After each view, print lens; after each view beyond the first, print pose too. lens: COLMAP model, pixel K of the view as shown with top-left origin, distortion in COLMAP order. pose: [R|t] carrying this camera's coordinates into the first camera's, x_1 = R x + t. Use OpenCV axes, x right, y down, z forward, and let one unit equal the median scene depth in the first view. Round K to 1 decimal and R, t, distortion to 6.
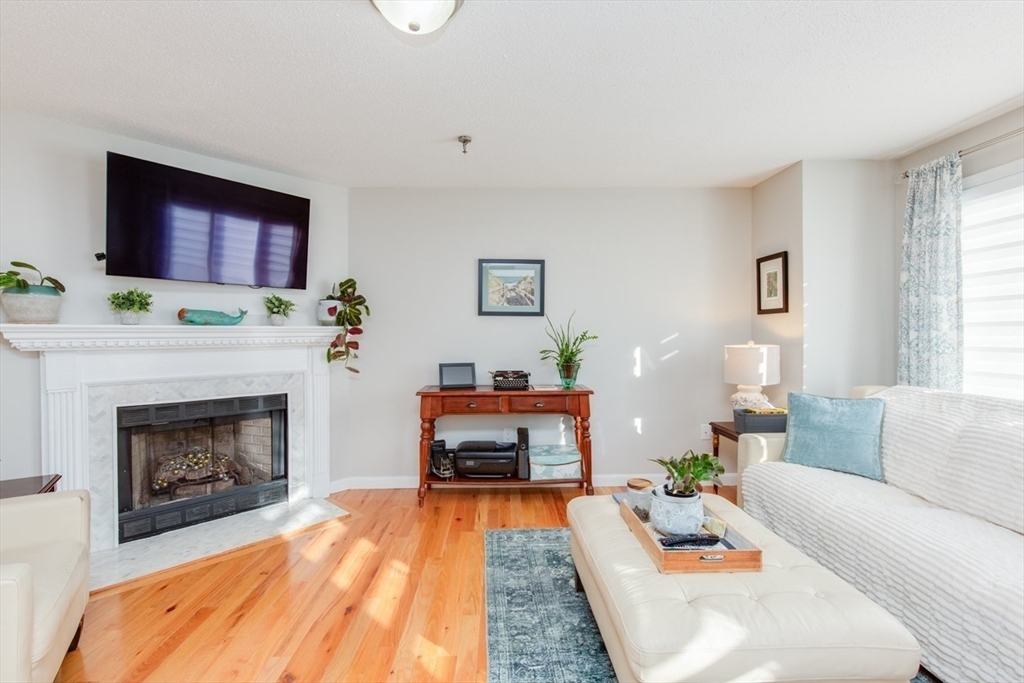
lens RADIAL K [[475.7, 0, 501.9], [0, 475.7, 338.8], [0, 0, 1]] dist [0.003504, -0.001210]
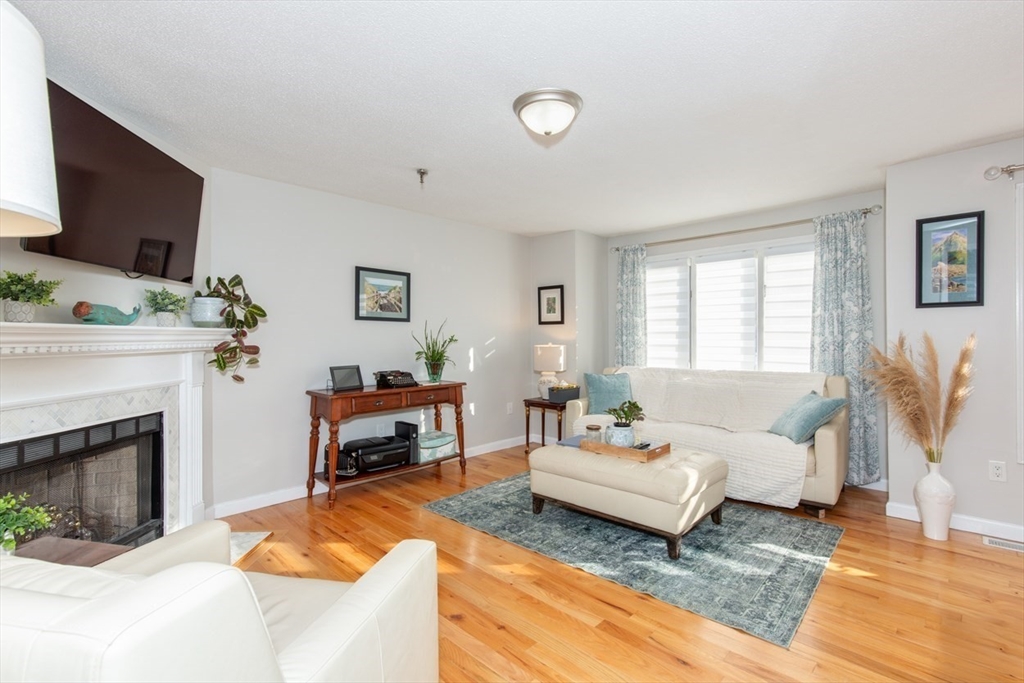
lens RADIAL K [[475.7, 0, 519.9], [0, 475.7, 337.0], [0, 0, 1]] dist [0.003504, -0.001210]
pose [[0.701291, 0.002128, 0.712872, -0.673092], [0.007779, 0.999913, -0.010637, 0.003180], [-0.712833, 0.013005, 0.701213, 0.008322]]
